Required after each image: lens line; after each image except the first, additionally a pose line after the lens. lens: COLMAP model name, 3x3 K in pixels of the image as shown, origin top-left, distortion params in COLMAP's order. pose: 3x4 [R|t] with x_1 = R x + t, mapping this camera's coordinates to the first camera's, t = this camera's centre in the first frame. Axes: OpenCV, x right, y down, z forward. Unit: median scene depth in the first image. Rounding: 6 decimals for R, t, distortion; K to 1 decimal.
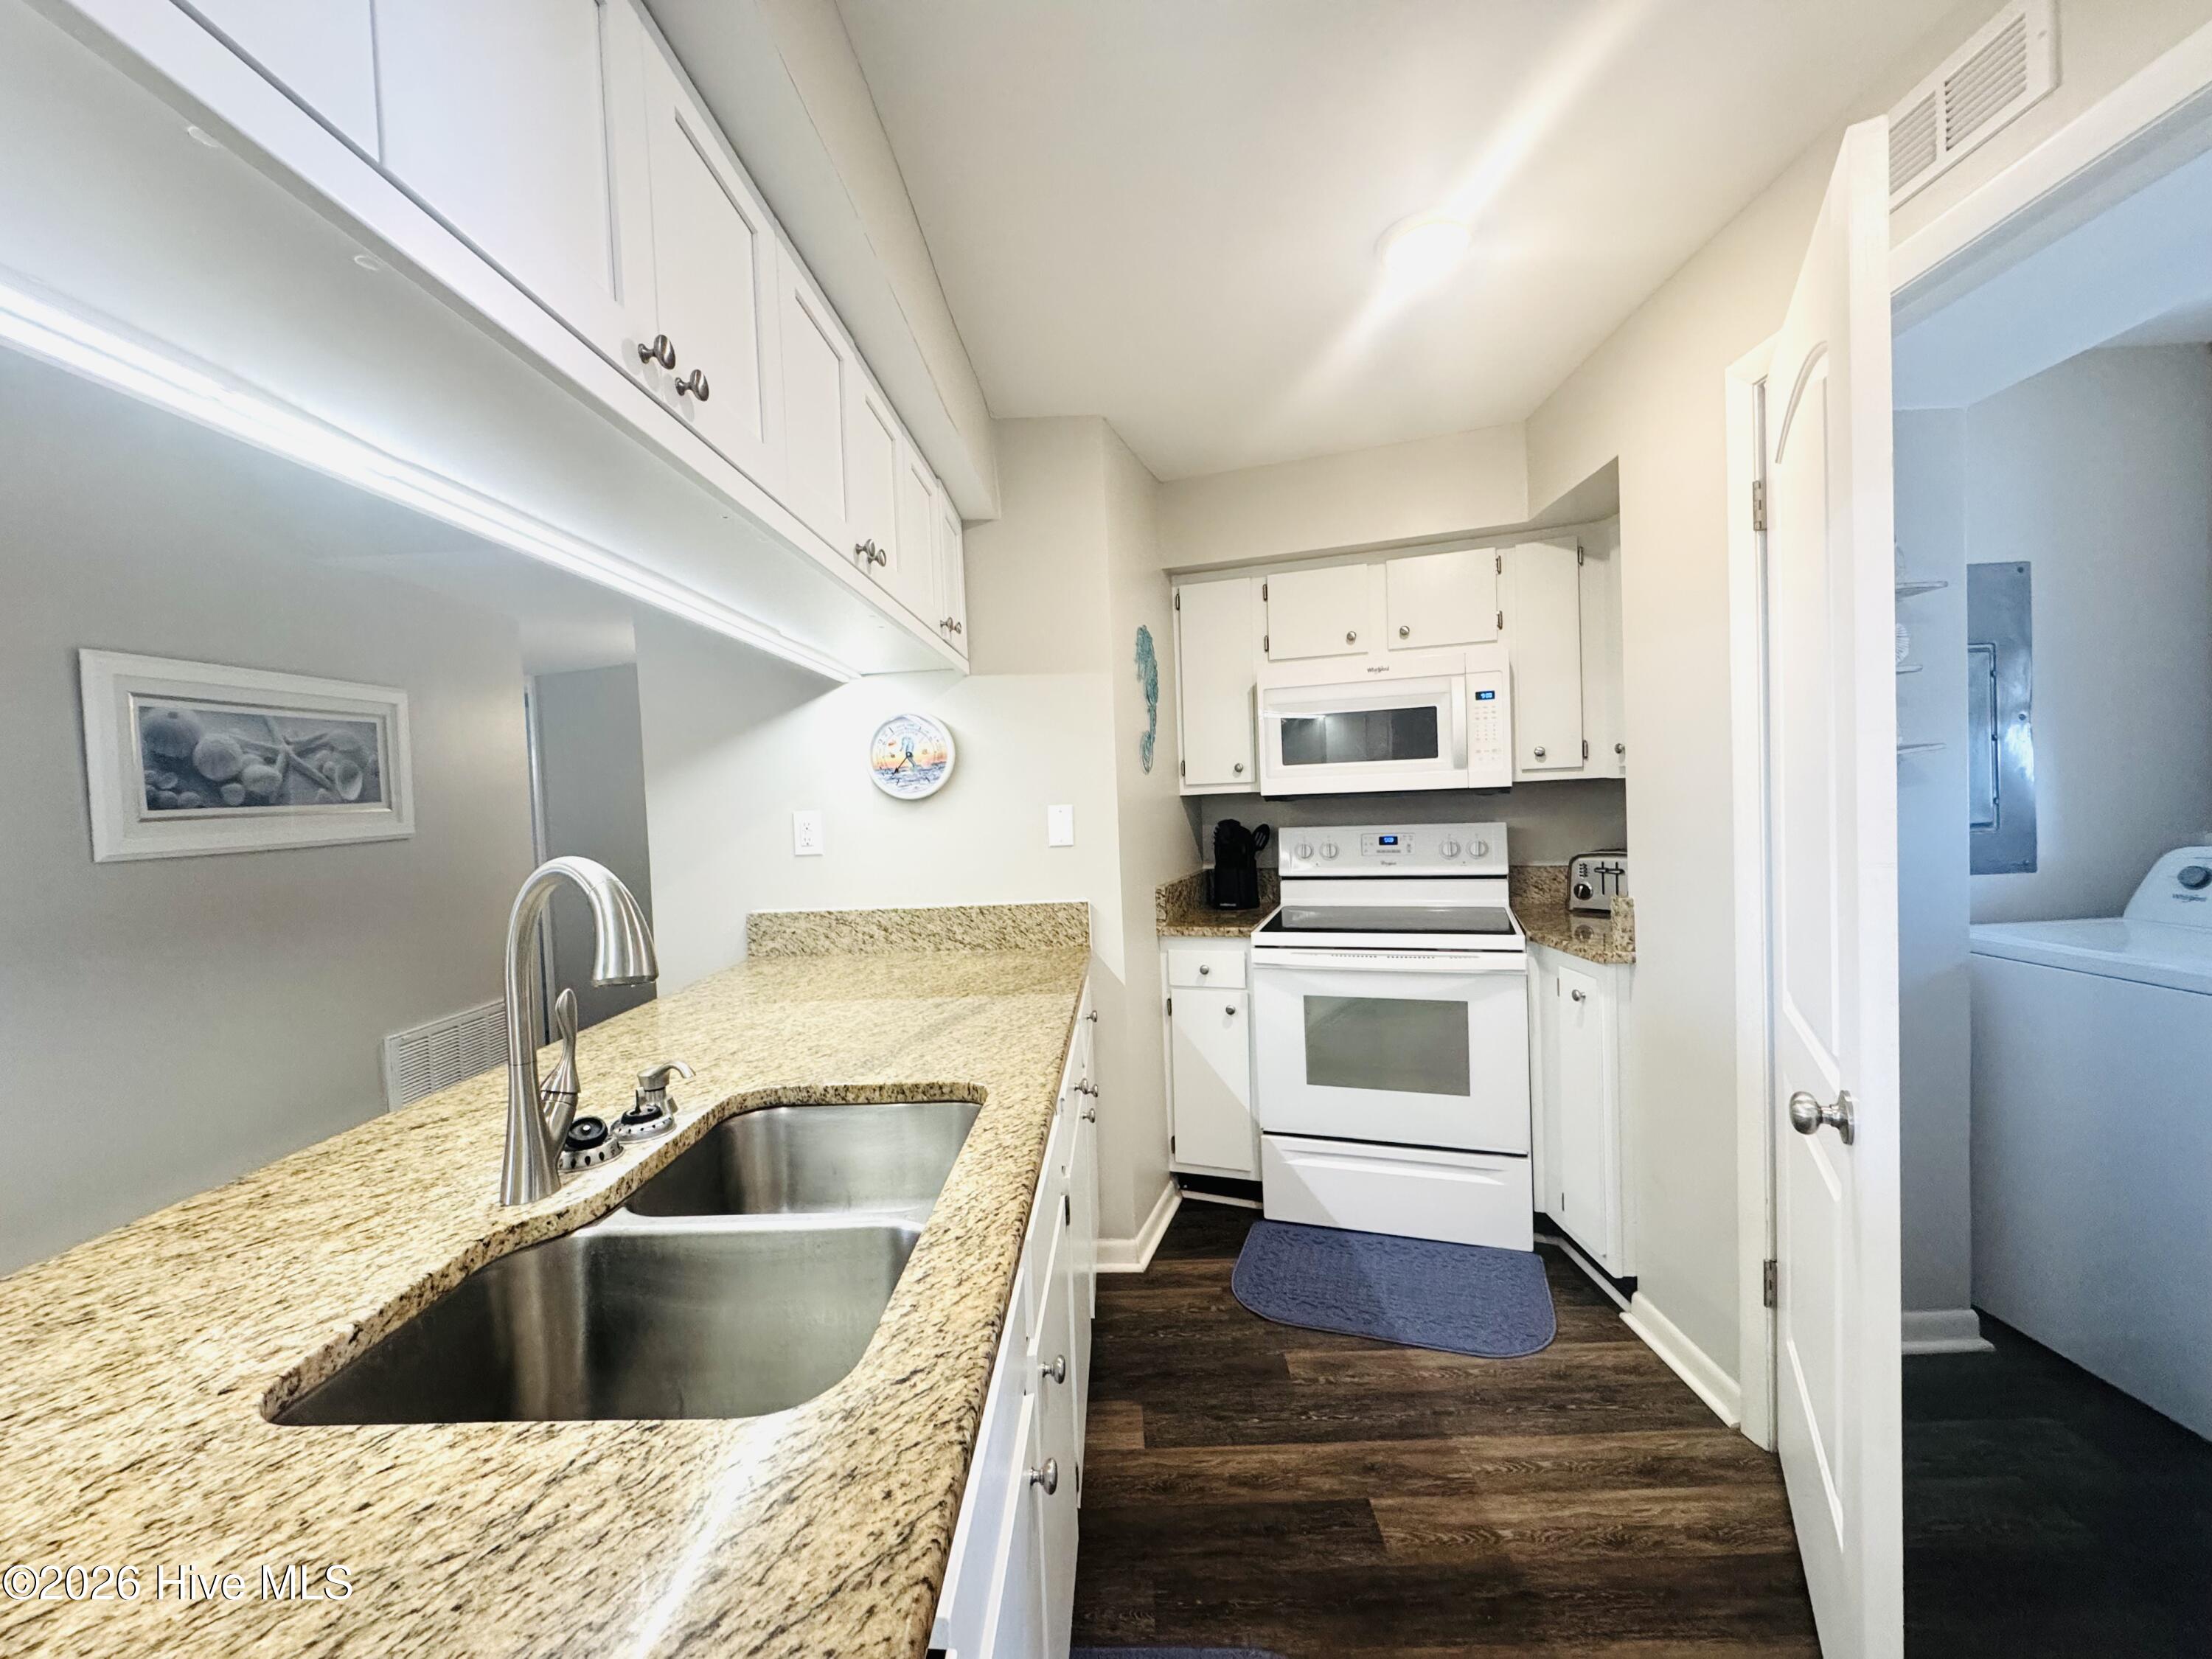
lens RADIAL K [[880.0, 0, 1110.6], [0, 880.0, 827.3], [0, 0, 1]] dist [-0.000523, 0.000299]
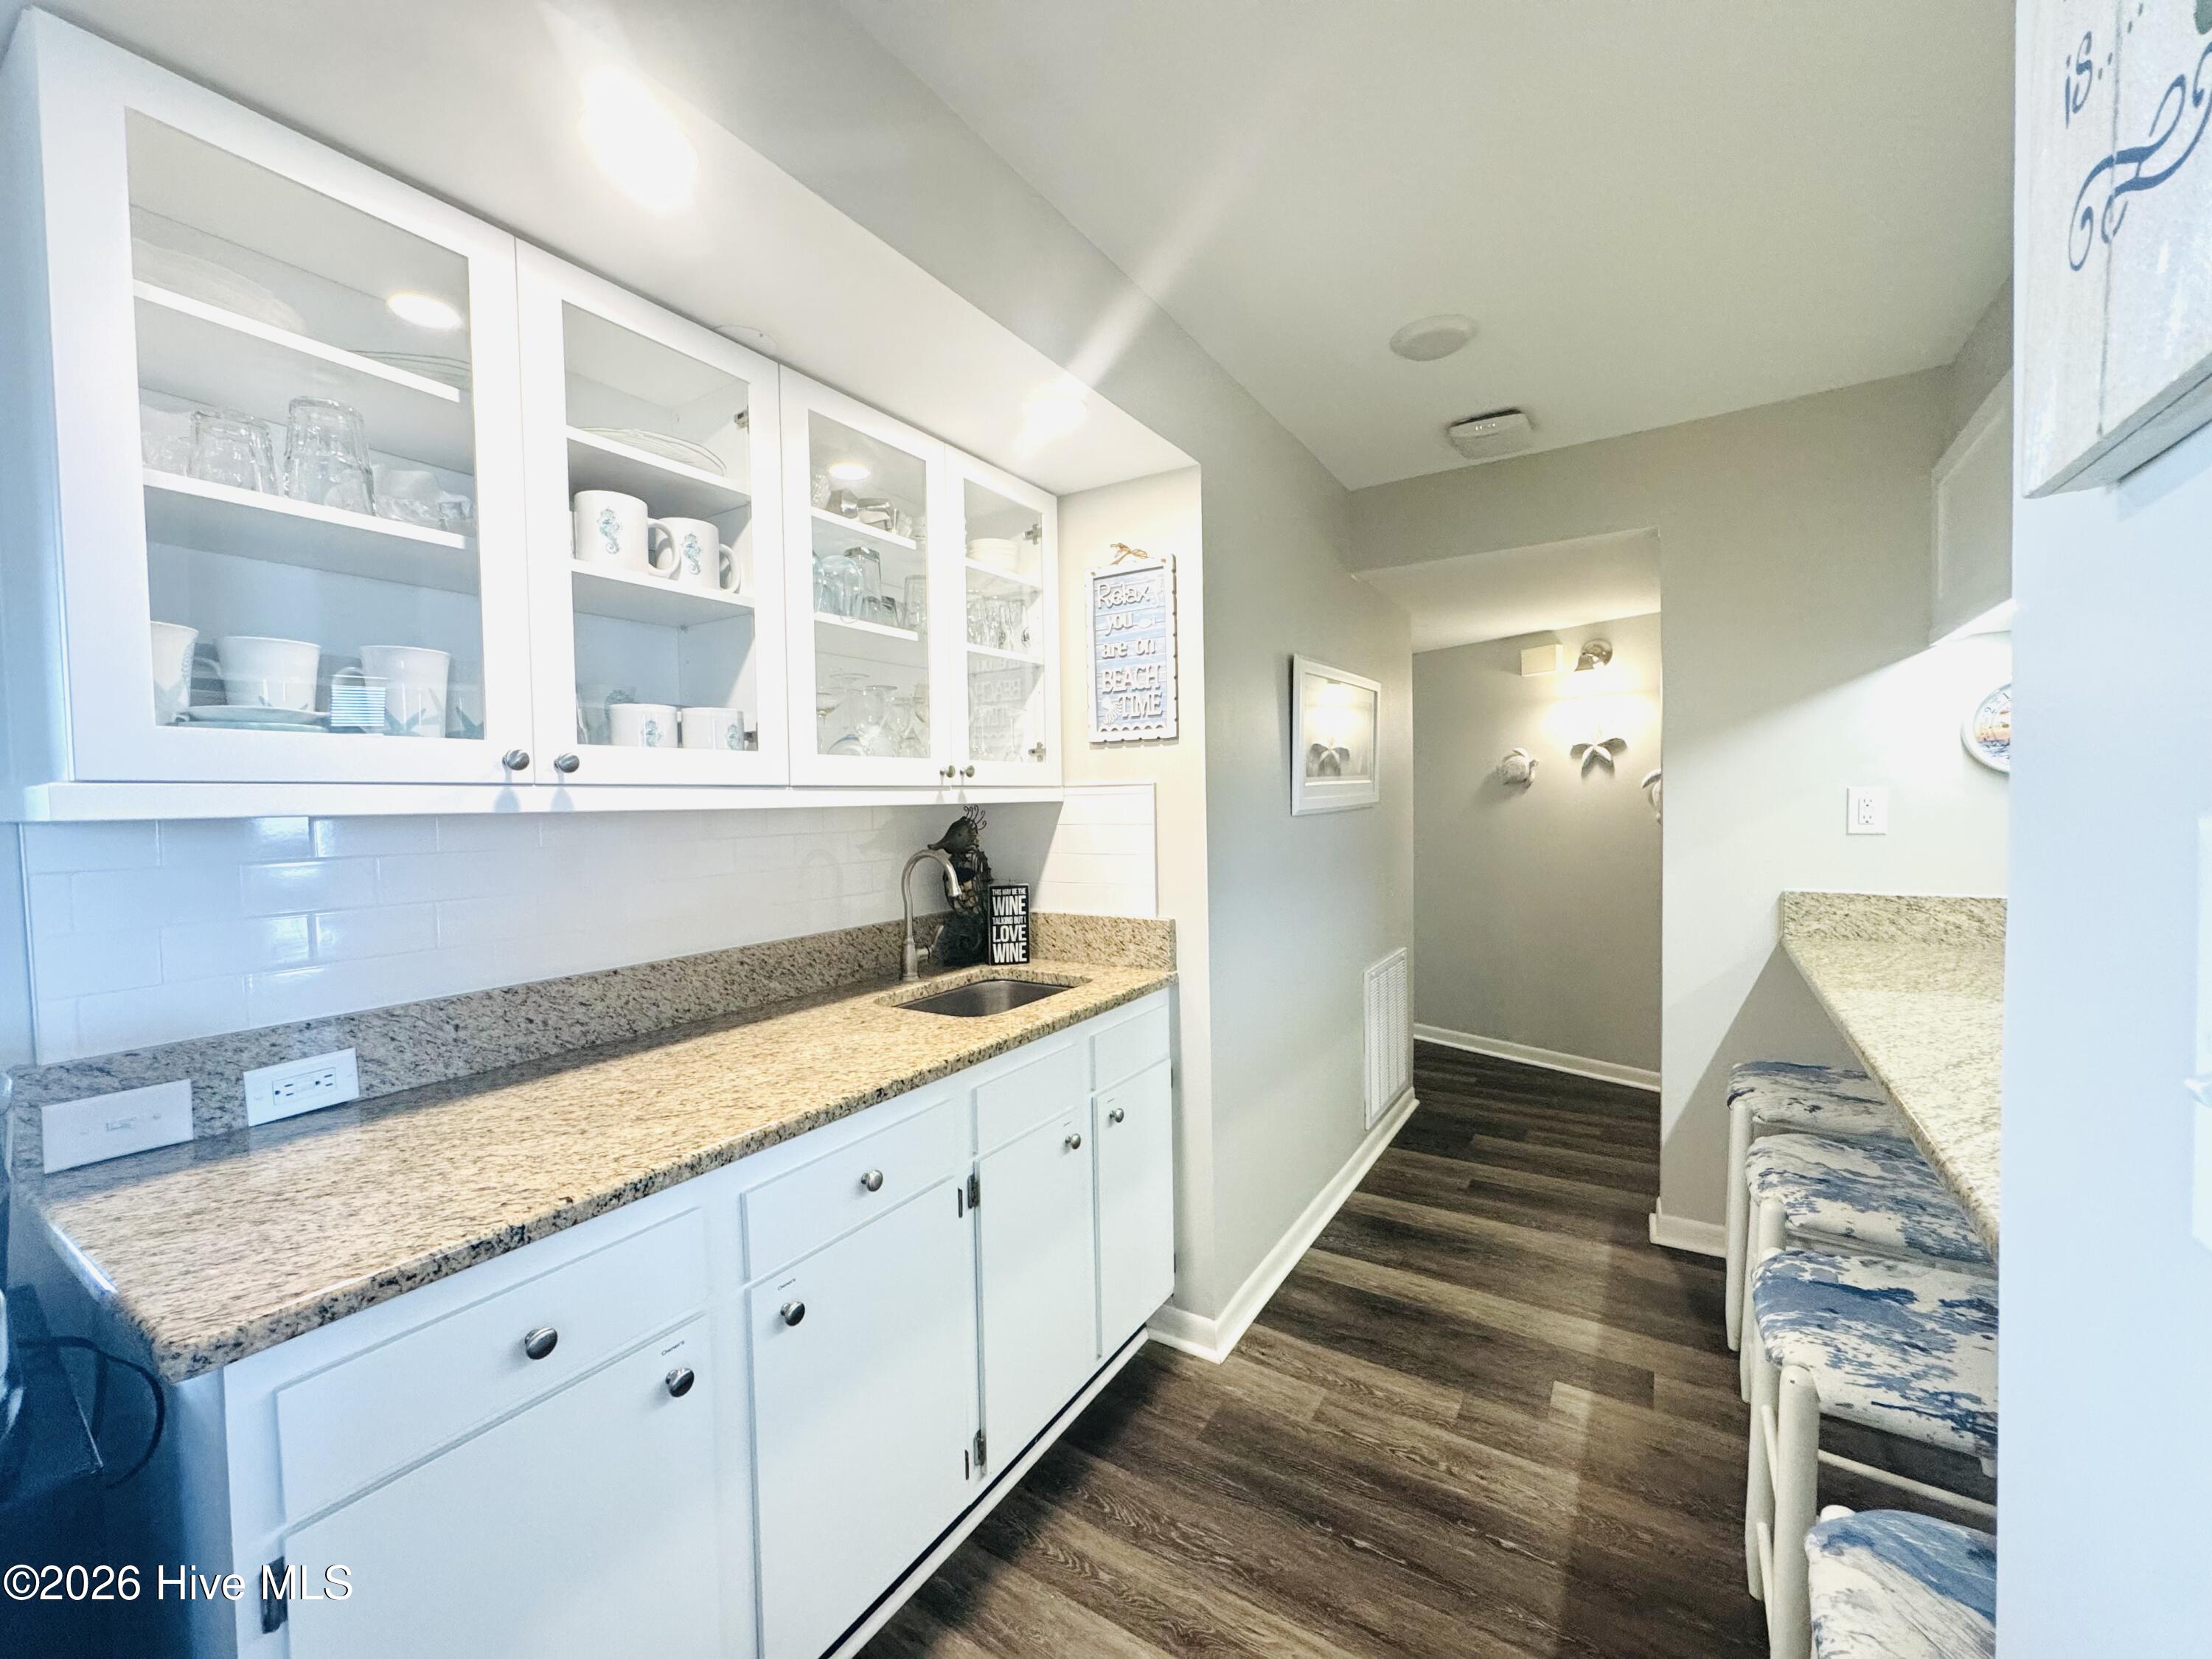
lens RADIAL K [[880.0, 0, 1105.2], [0, 880.0, 833.5], [0, 0, 1]] dist [-0.000523, 0.000299]
pose [[0.848401, 0.043221, -0.527586, -0.494619], [-0.030526, 0.998997, 0.032752, 0.023061], [0.528473, -0.011682, 0.848870, -0.209719]]
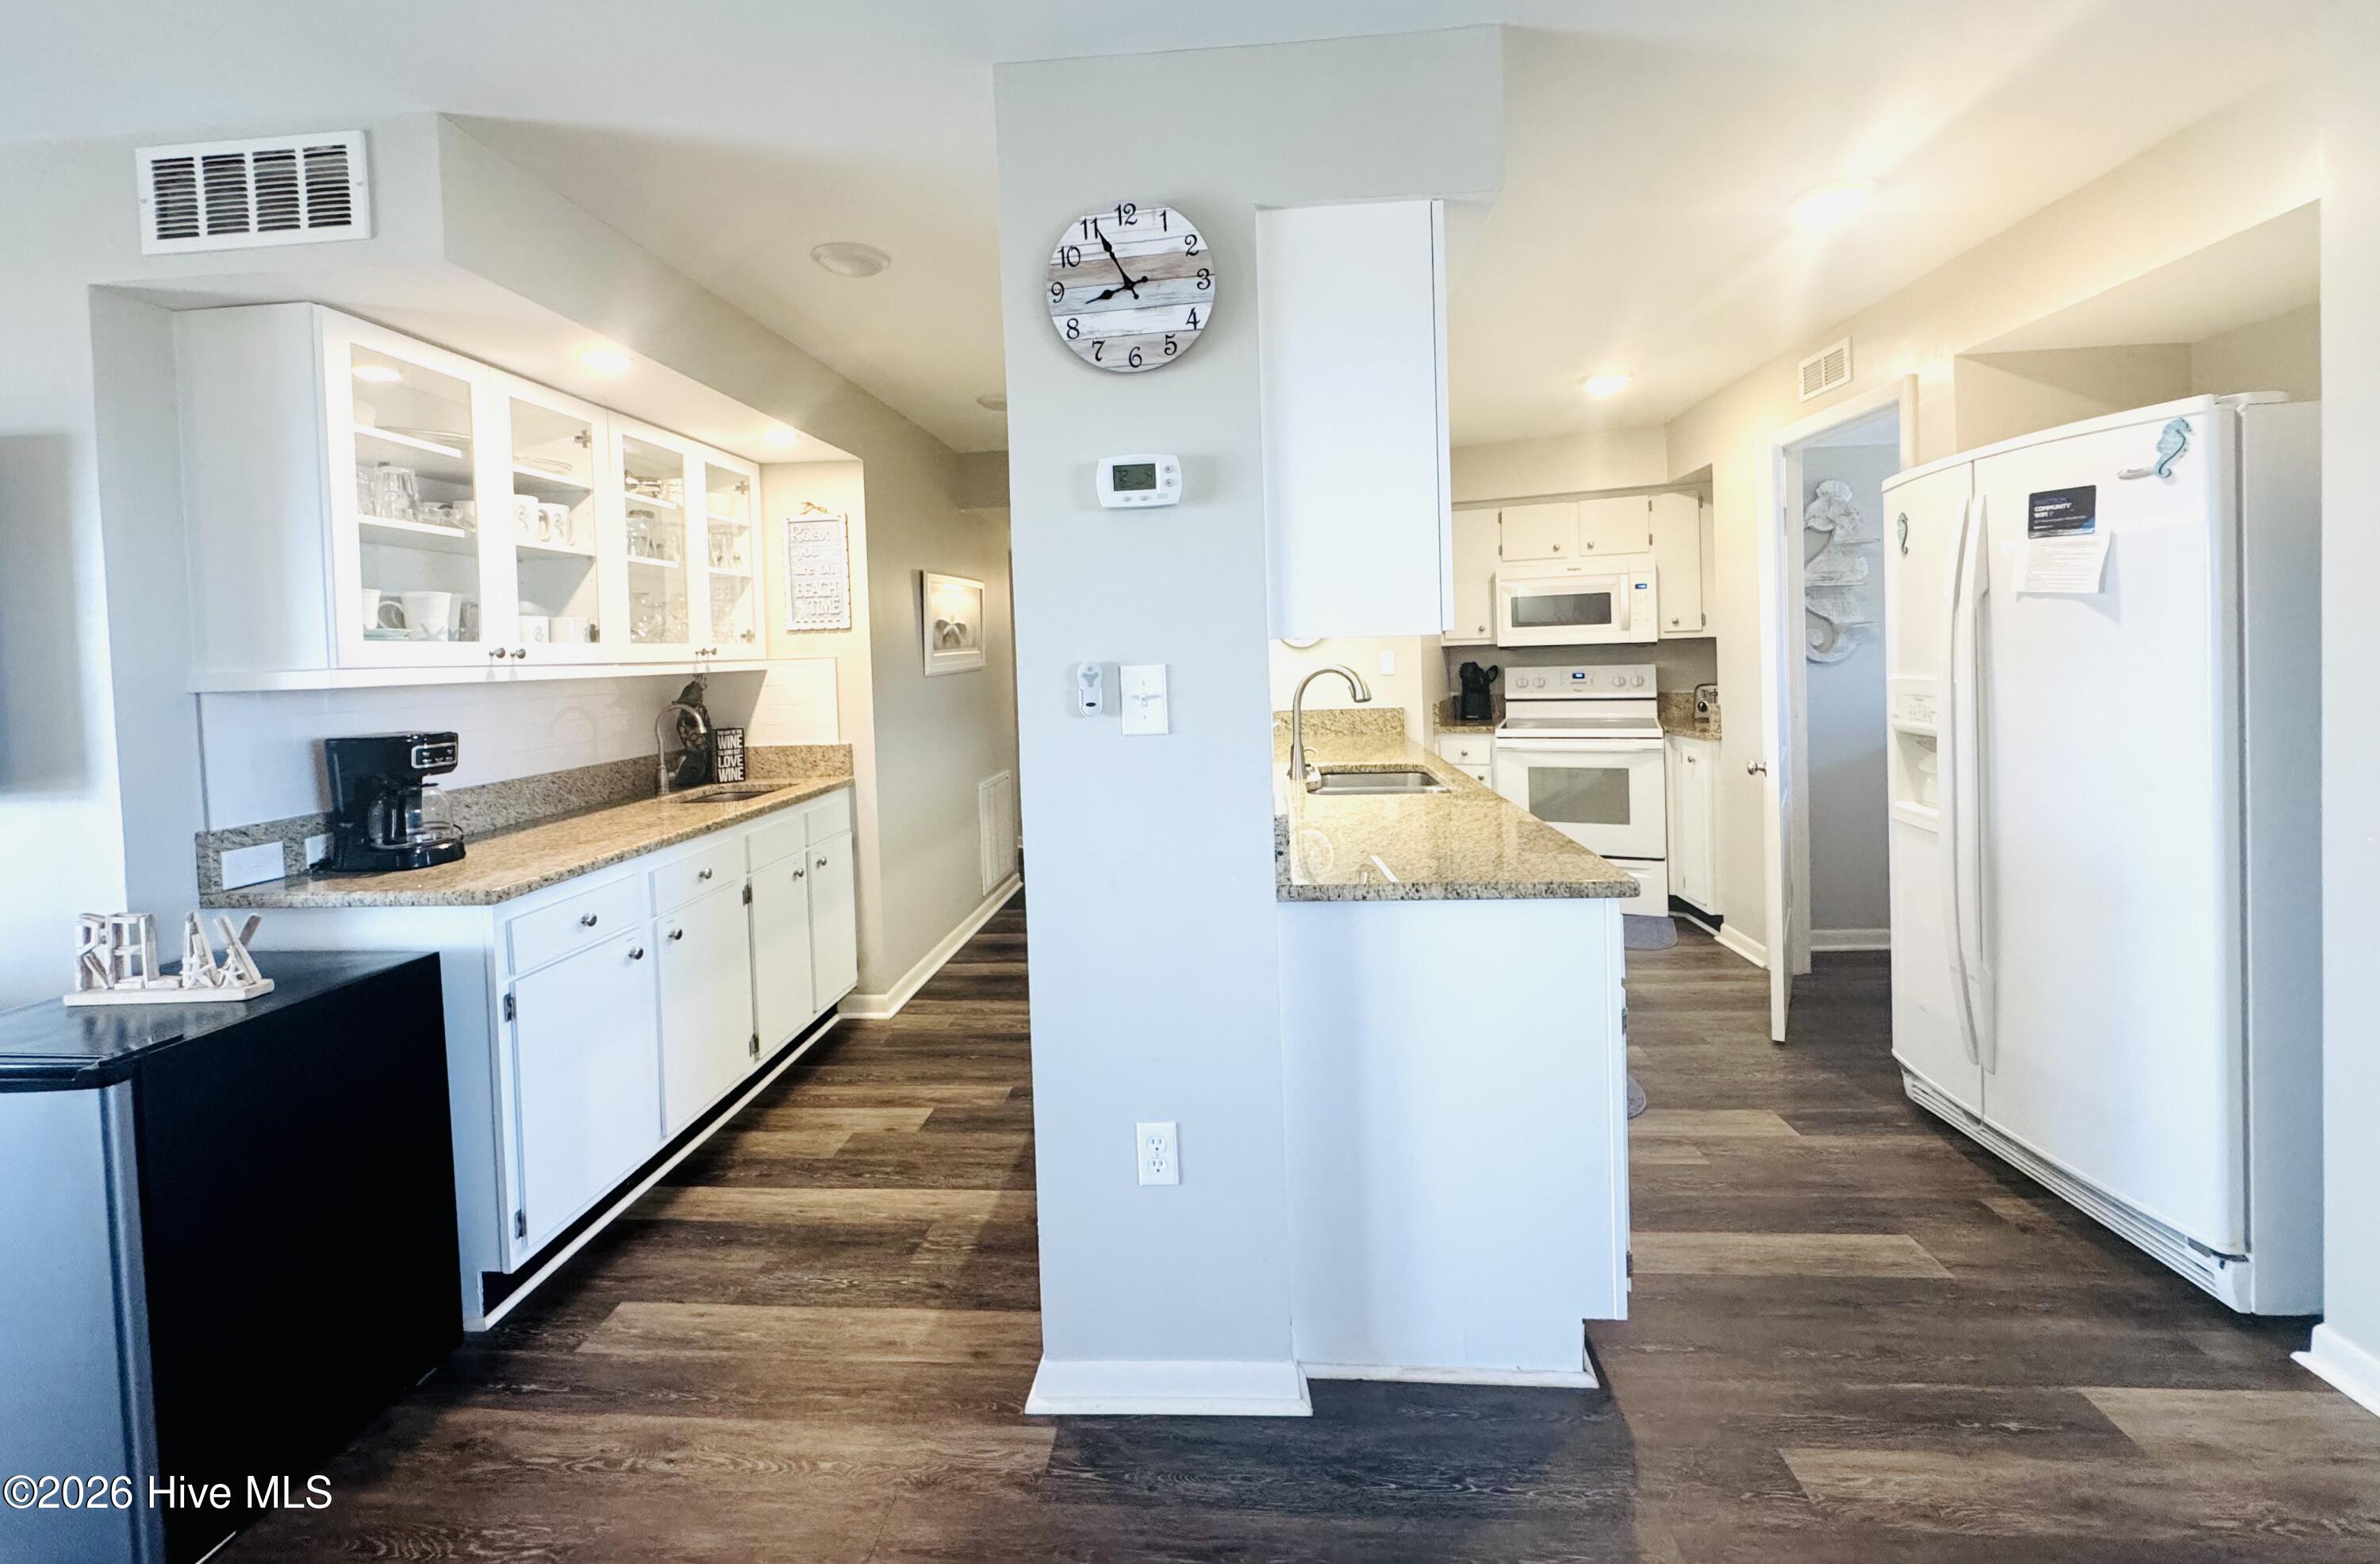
lens RADIAL K [[940.8, 0, 1192.1], [0, 940.8, 667.6], [0, 0, 1]] dist [-0.006756, -0.000157]
pose [[0.997976, 0.007518, -0.063142, -0.295846], [-0.008226, 0.999906, -0.010959, 0.027796], [0.063054, 0.011456, 0.997944, -0.793495]]
